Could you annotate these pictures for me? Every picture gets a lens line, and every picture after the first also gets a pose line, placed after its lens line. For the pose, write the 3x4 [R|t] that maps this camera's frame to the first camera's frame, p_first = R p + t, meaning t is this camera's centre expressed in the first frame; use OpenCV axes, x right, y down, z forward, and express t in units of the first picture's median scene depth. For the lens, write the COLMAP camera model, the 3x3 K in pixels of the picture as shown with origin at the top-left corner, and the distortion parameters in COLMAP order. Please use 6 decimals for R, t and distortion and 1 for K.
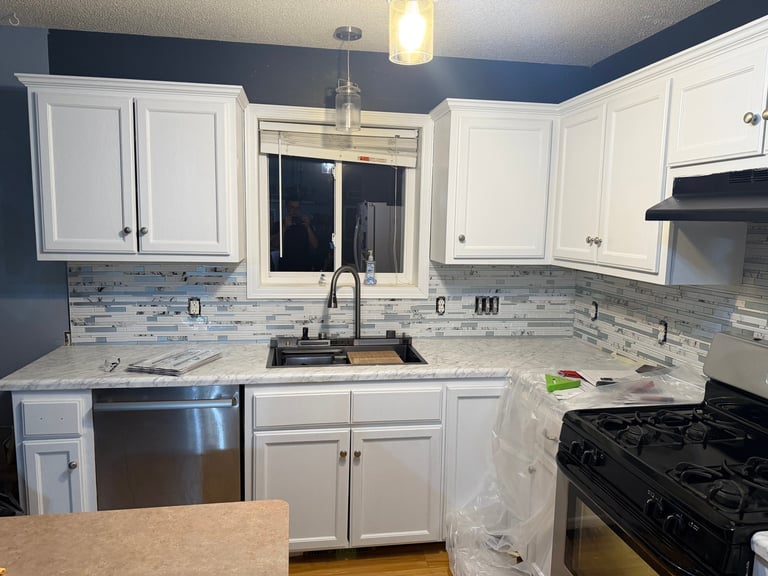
lens RADIAL K [[547.3, 0, 384.0], [0, 547.3, 288.0], [0, 0, 1]] dist [0.103769, -0.145683]
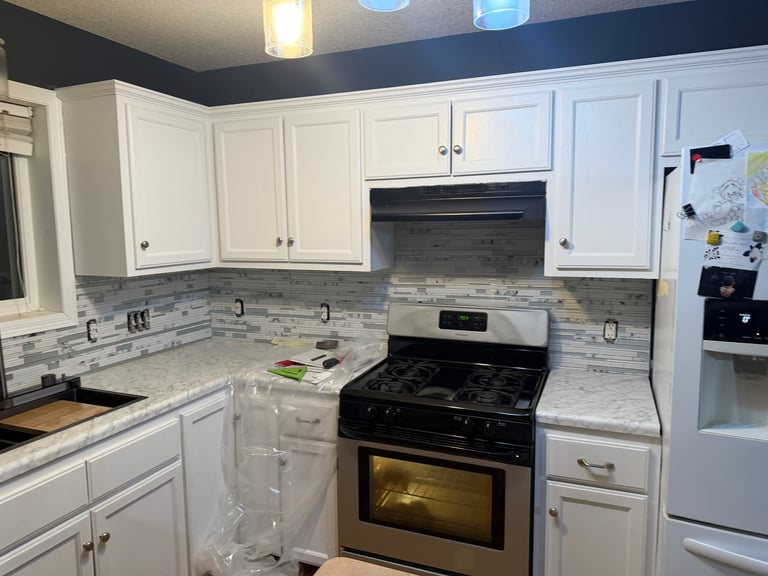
lens RADIAL K [[547.3, 0, 384.0], [0, 547.3, 288.0], [0, 0, 1]] dist [0.103769, -0.145683]
pose [[0.513828, -0.122699, 0.849073, -0.377868], [0.124226, 0.989930, 0.067877, -0.033751], [-0.848851, 0.070600, 0.523896, 0.212577]]
